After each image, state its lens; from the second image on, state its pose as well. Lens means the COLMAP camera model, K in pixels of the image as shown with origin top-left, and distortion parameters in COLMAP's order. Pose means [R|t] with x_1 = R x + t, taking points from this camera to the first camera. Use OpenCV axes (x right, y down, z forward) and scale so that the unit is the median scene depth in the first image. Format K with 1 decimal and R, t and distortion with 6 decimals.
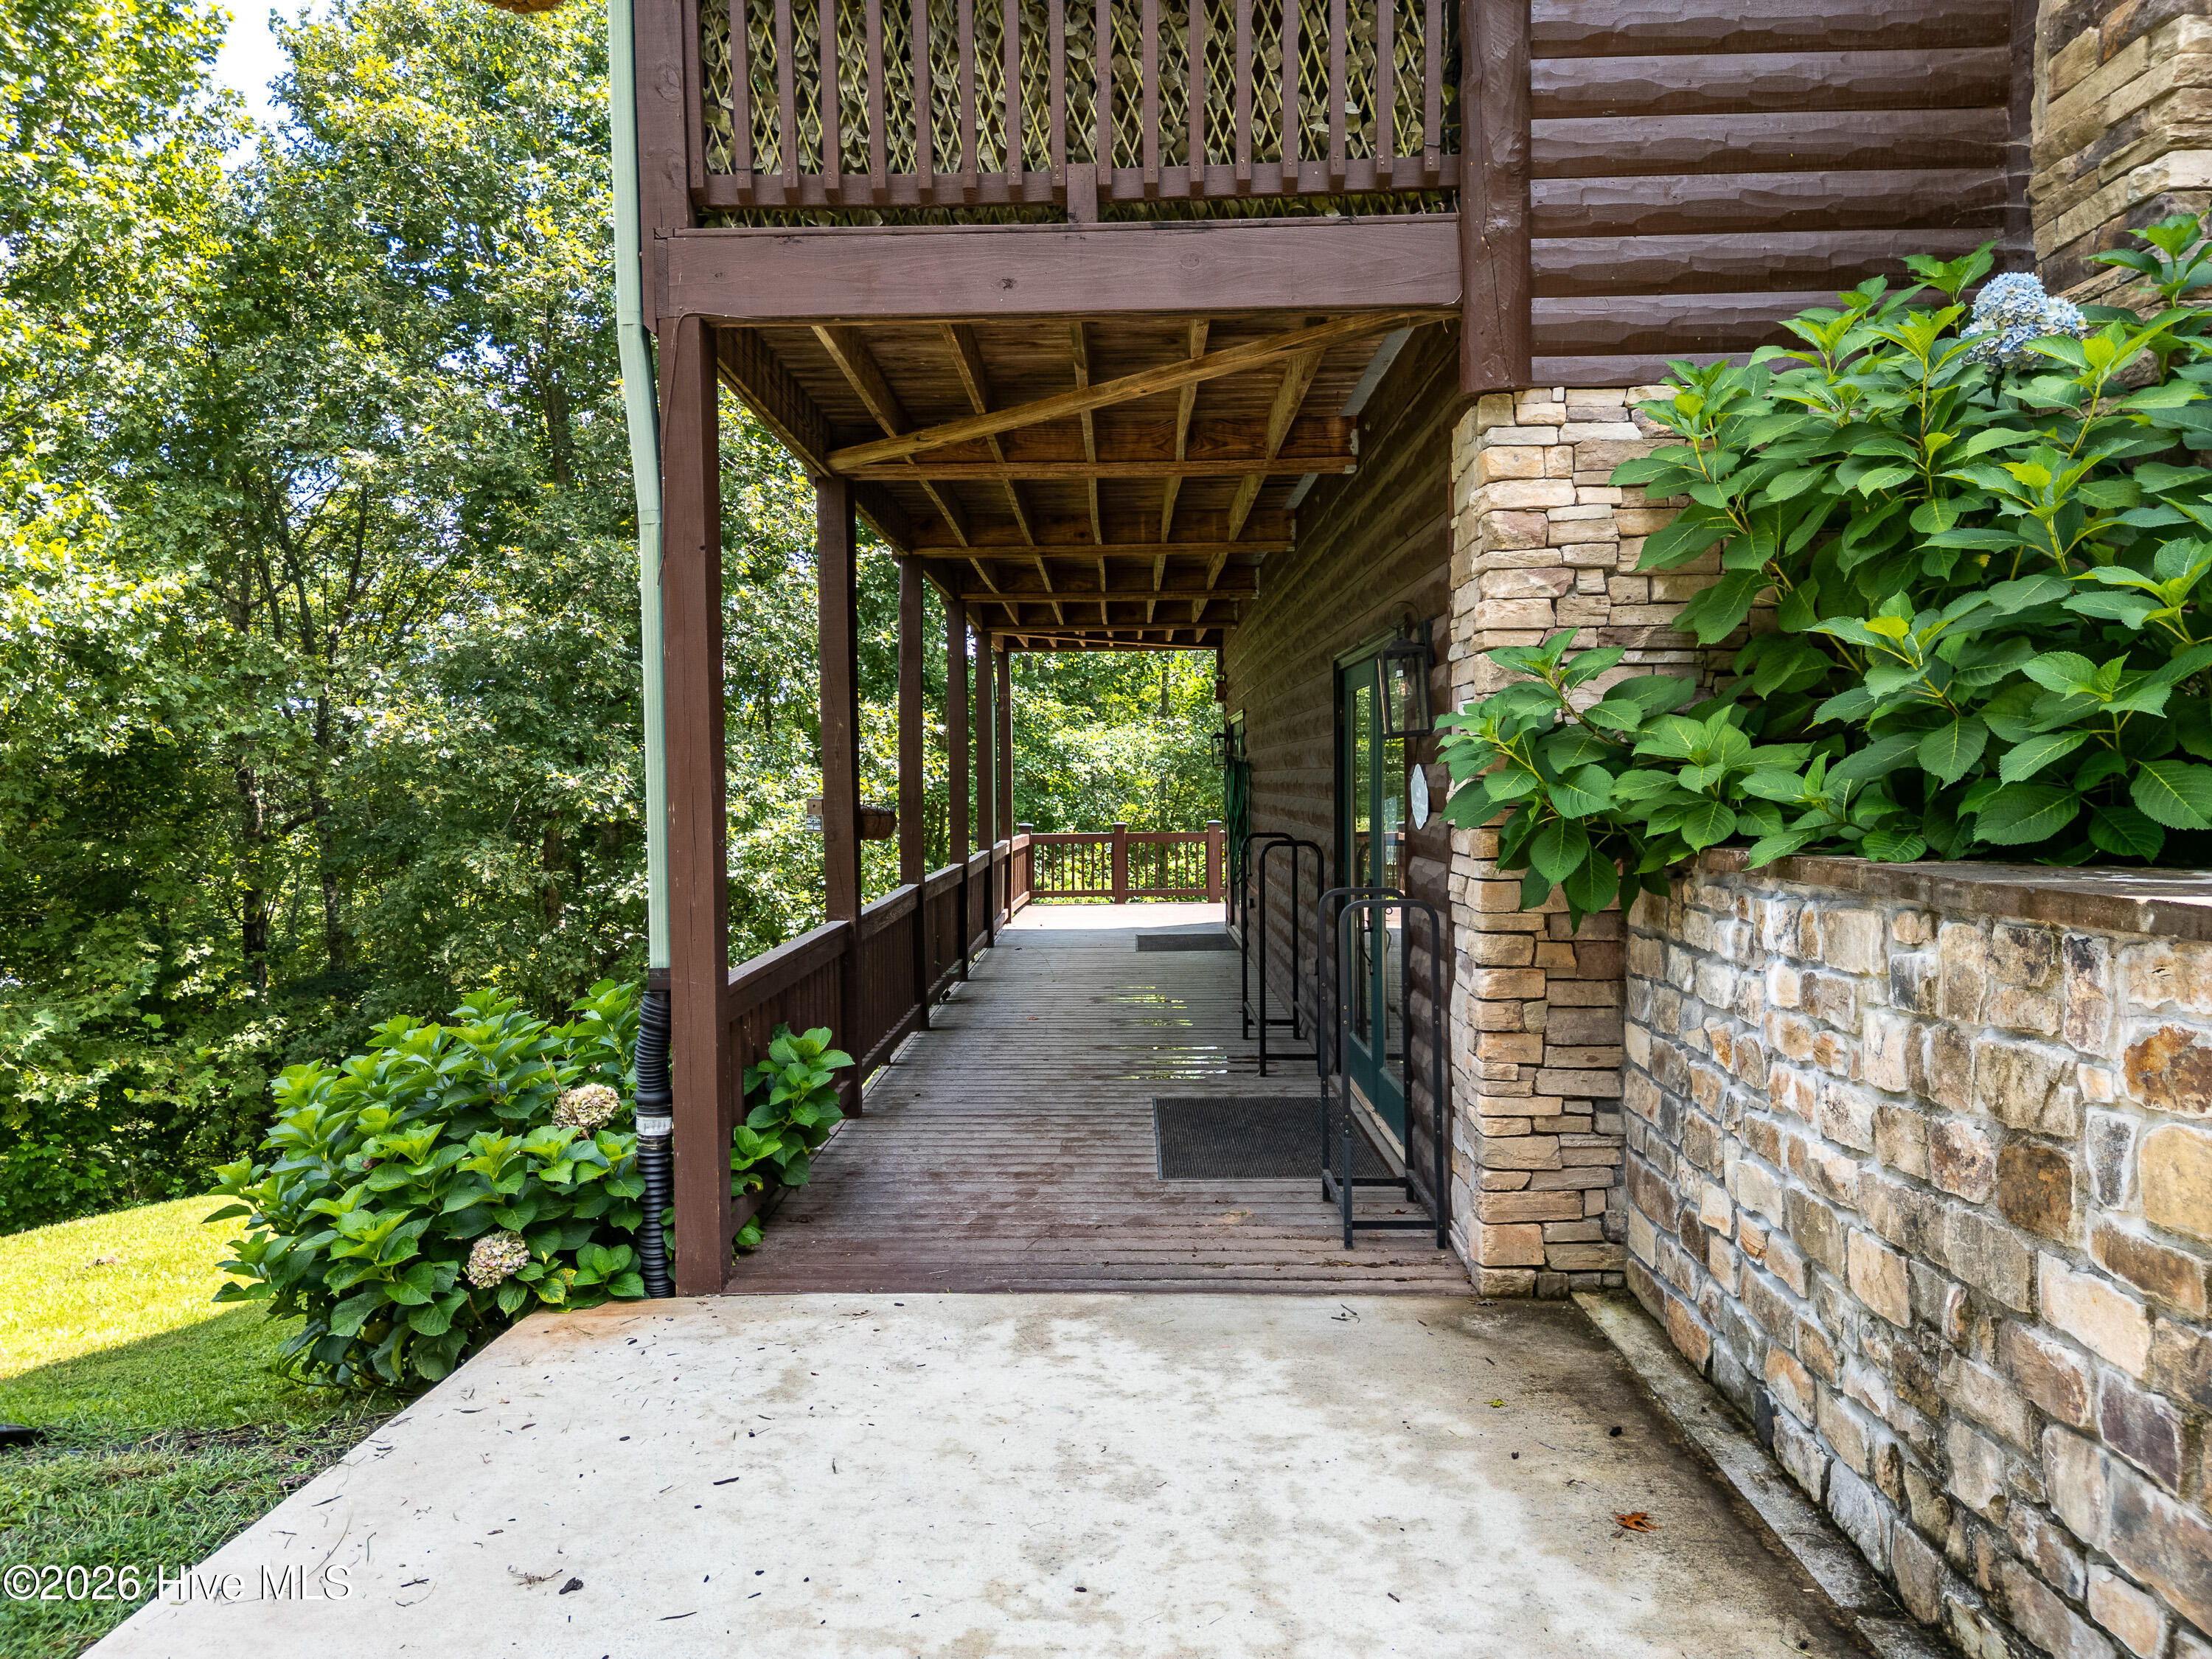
lens RADIAL K [[1558.5, 0, 1094.1], [0, 1558.5, 821.6], [0, 0, 1]] dist [0.075316, -0.075493]
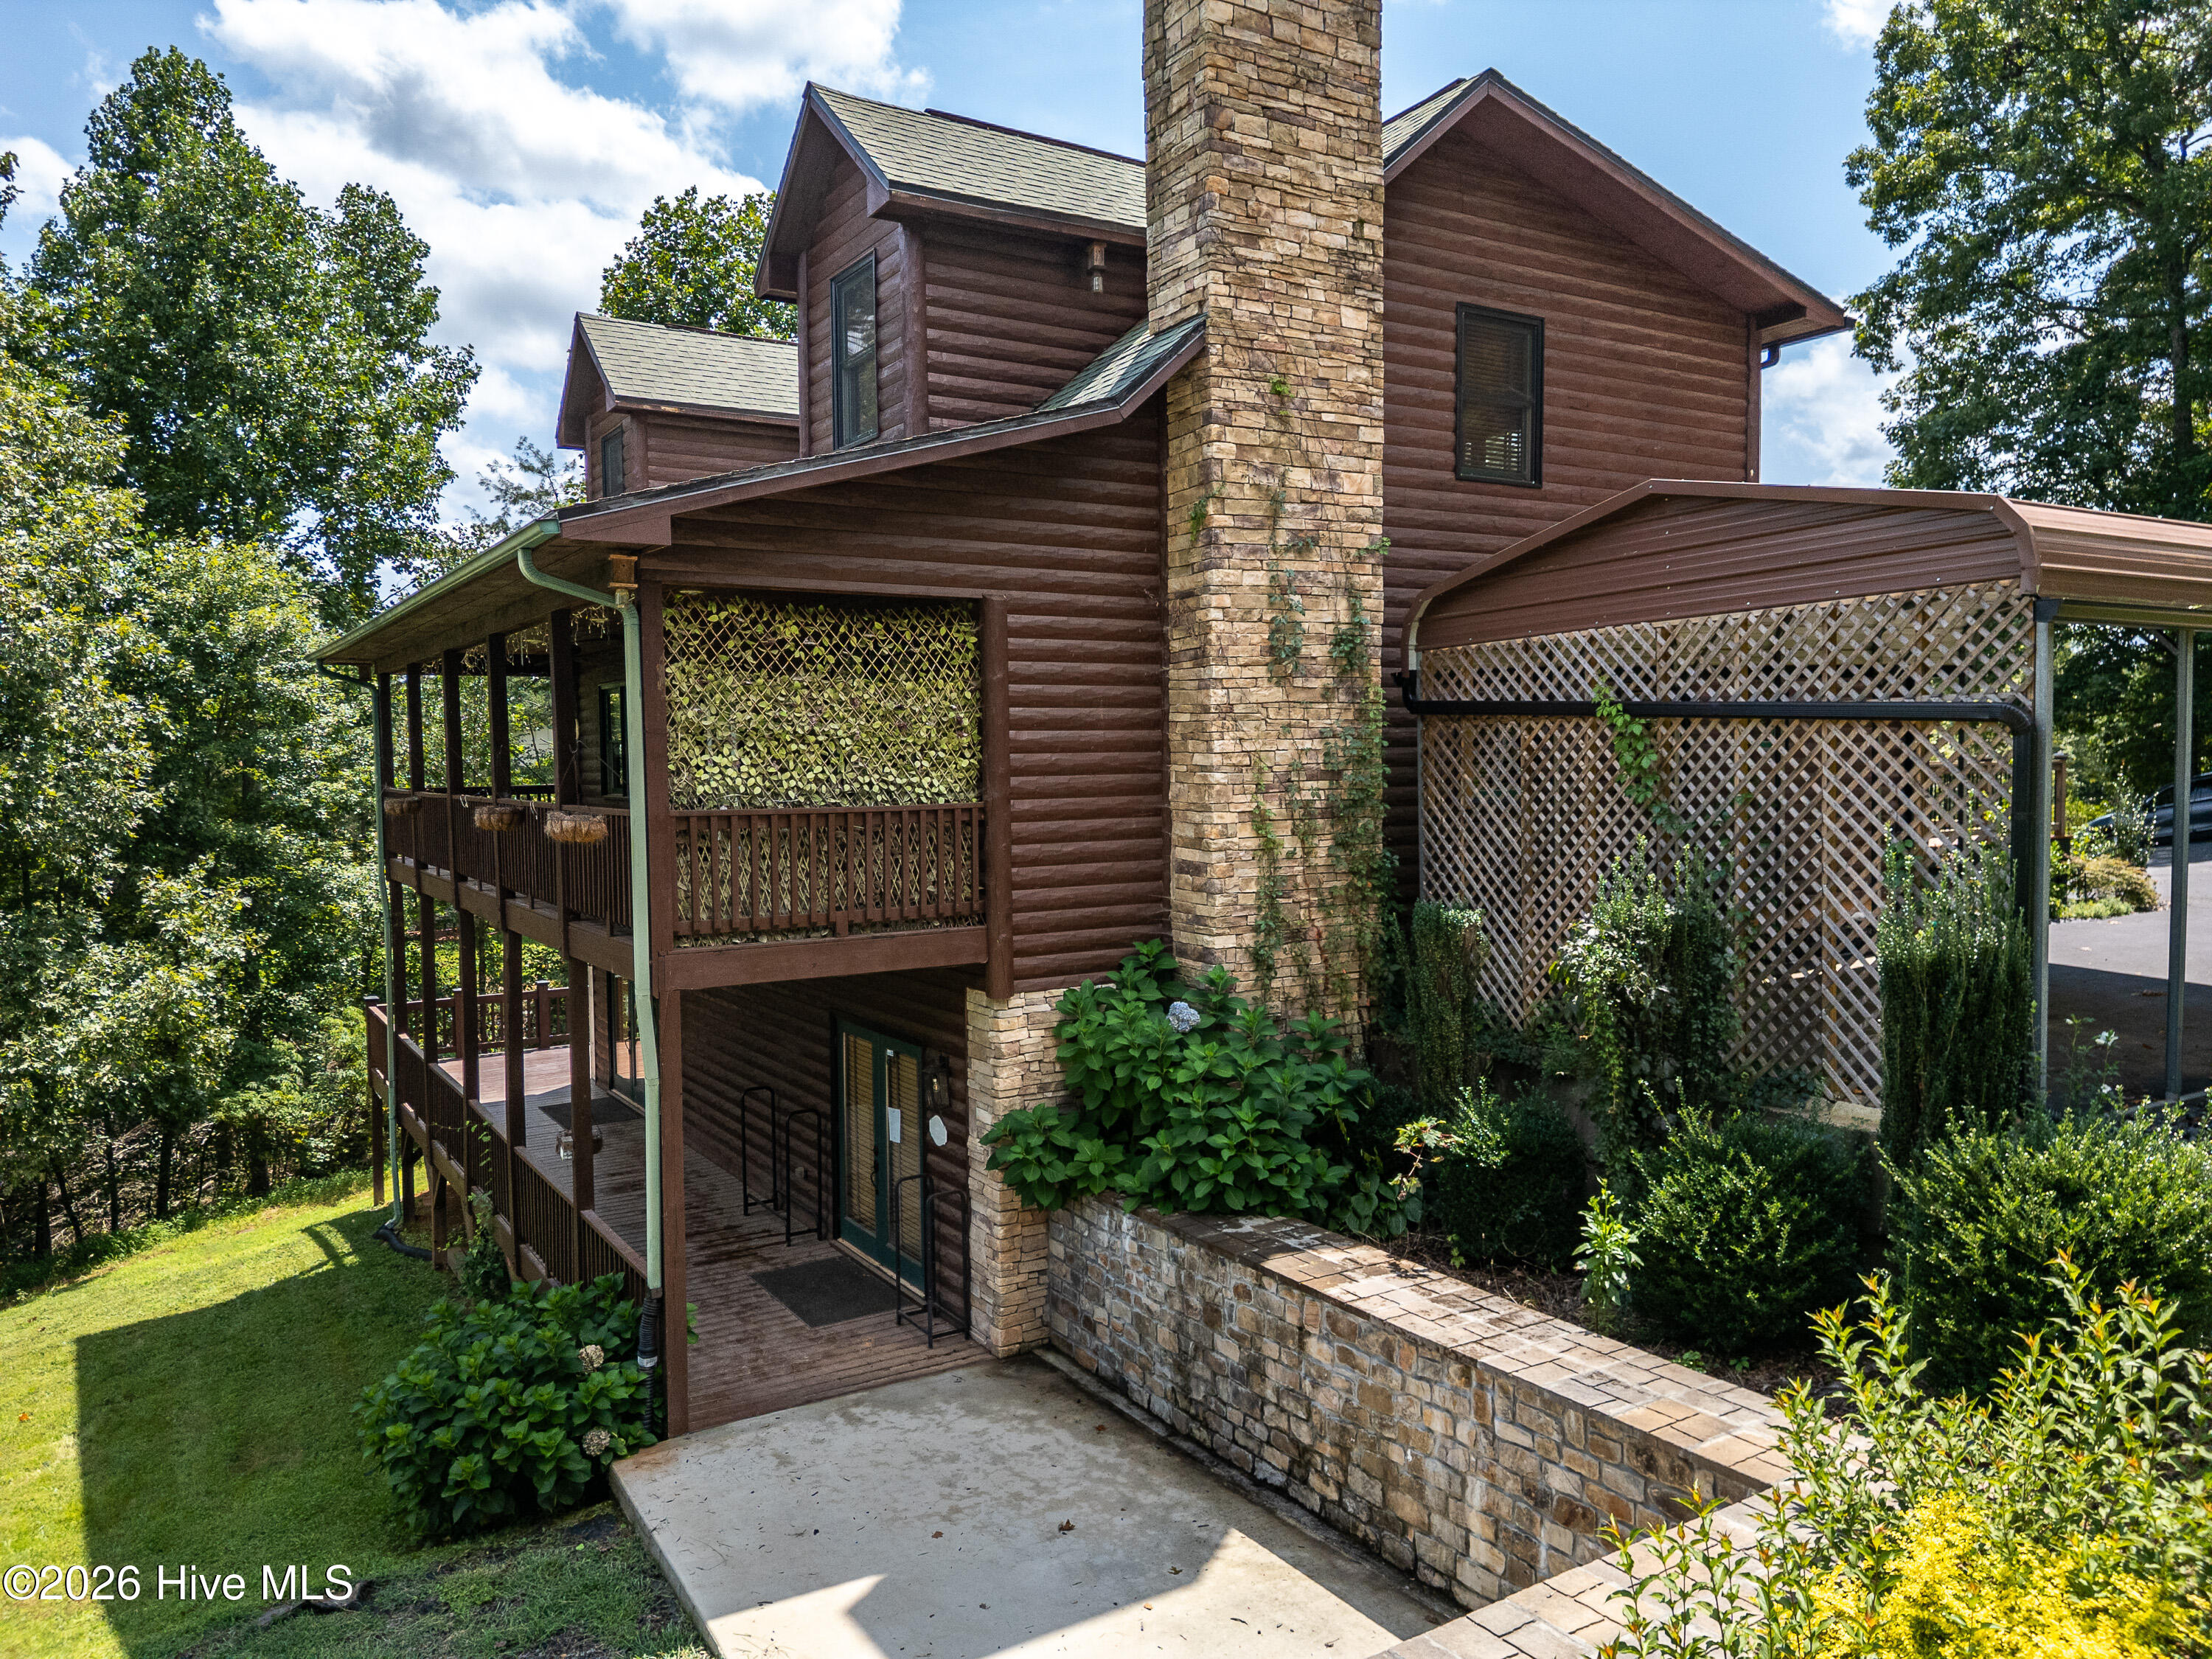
lens RADIAL K [[1558.5, 0, 1094.1], [0, 1558.5, 821.6], [0, 0, 1]] dist [0.075316, -0.075493]
pose [[0.843168, -0.023071, 0.537155, -0.994650], [0.019281, 0.999734, 0.012675, -0.607356], [-0.537305, -0.000331, 0.843388, -1.234559]]
